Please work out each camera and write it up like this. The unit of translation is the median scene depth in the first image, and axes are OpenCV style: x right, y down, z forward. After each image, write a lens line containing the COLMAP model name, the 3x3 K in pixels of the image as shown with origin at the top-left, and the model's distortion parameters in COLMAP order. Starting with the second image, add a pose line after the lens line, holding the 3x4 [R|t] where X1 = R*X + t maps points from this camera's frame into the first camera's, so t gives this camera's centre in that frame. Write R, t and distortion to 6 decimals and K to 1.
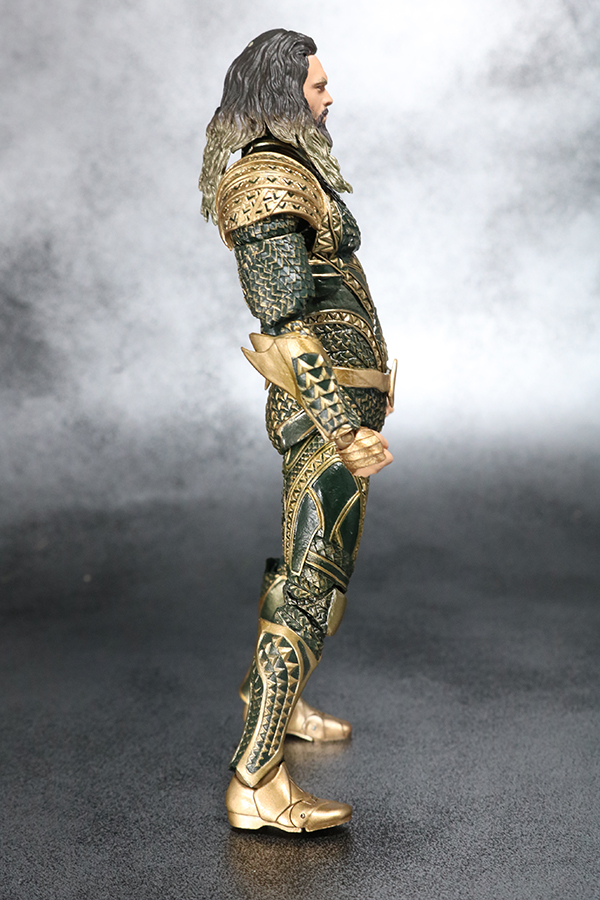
lens RADIAL K [[1541.5, 0, 296.3], [0, 1541.5, 449.7], [0, 0, 1]] dist [-0.033934, 0.000000]
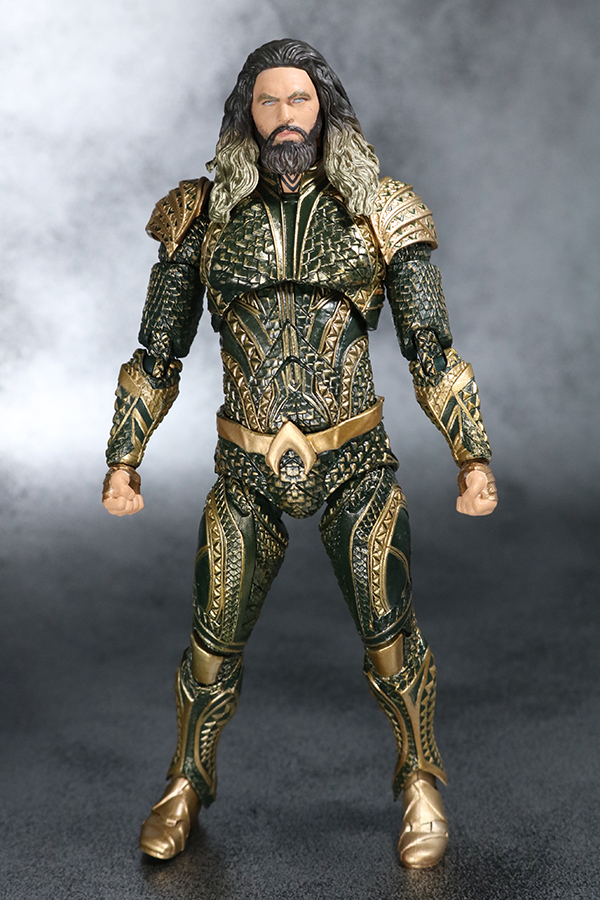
lens RADIAL K [[1541.5, 0, 294.3], [0, 1541.5, 453.1], [0, 0, 1]] dist [-0.033934, 0.000000]
pose [[0.911911, -0.082117, 0.402088, -0.251828], [0.089051, 0.996026, 0.001453, -0.014695], [-0.400609, 0.034481, 0.915600, 0.086032]]
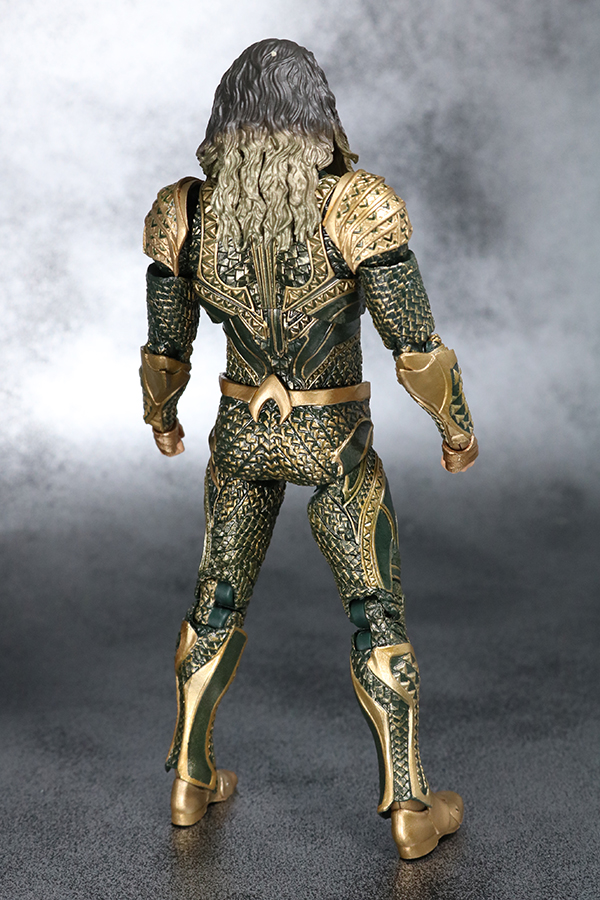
lens RADIAL K [[1583.9, 0, 296.3], [0, 1583.9, 454.6], [0, 0, 1]] dist [-0.035777, 0.000000]
pose [[0.953494, -0.035207, 0.299350, -0.178693], [0.030678, 0.999333, 0.019816, -0.025798], [-0.299848, -0.009711, 0.953938, 0.055203]]
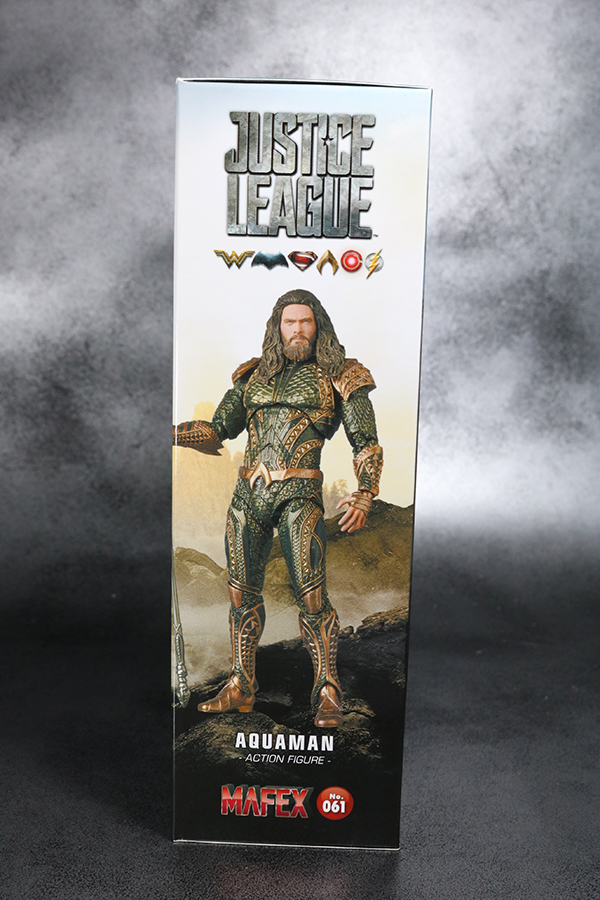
lens RADIAL K [[1384.8, 0, 303.6], [0, 1384.8, 456.7], [0, 0, 1]] dist [-0.089763, 0.000000]
pose [[0.996749, 0.065180, 0.047358, -0.031011], [-0.065448, 0.997847, 0.004127, -0.057573], [-0.046987, -0.007213, 0.998869, -0.159677]]
